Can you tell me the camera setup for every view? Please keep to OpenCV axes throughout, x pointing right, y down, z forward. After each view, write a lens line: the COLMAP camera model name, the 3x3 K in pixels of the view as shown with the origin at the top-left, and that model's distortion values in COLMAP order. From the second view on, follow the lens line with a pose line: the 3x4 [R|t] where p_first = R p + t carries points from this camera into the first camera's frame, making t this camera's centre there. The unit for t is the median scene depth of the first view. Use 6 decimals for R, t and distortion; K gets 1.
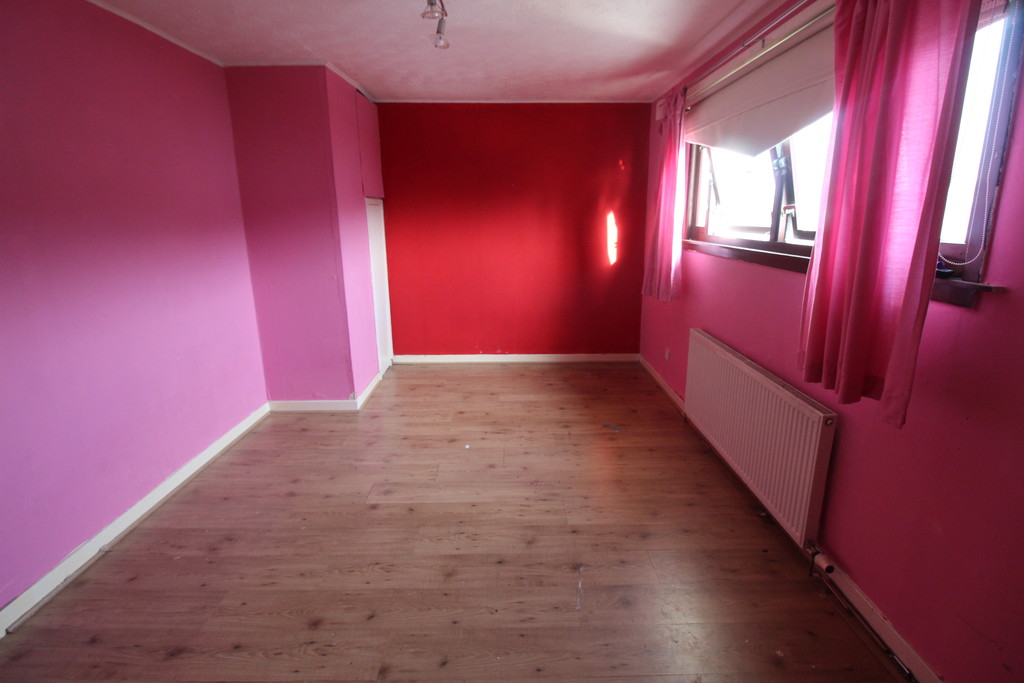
lens RADIAL K [[476.9, 0, 532.3], [0, 476.9, 318.2], [0, 0, 1]] dist [-0.003773, -0.009826]
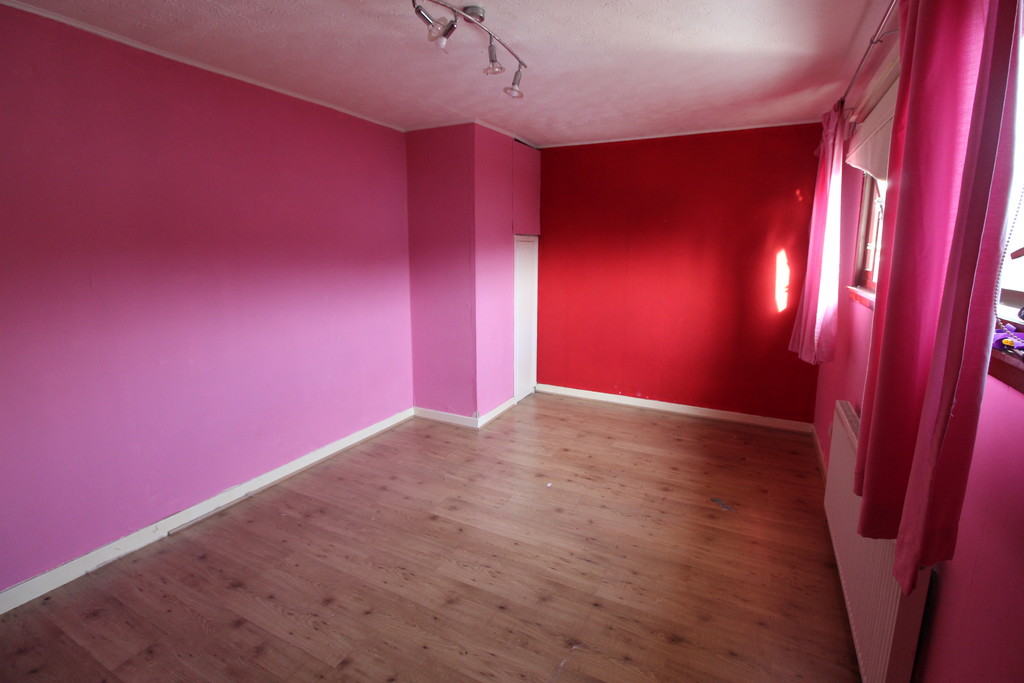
lens RADIAL K [[476.9, 0, 513.0], [0, 476.9, 318.9], [0, 0, 1]] dist [-0.003773, -0.009826]
pose [[0.882199, 0.077150, -0.464514, 0.234946], [-0.109449, 0.993065, -0.042930, -0.020551], [0.457980, 0.088713, 0.884525, 0.067996]]
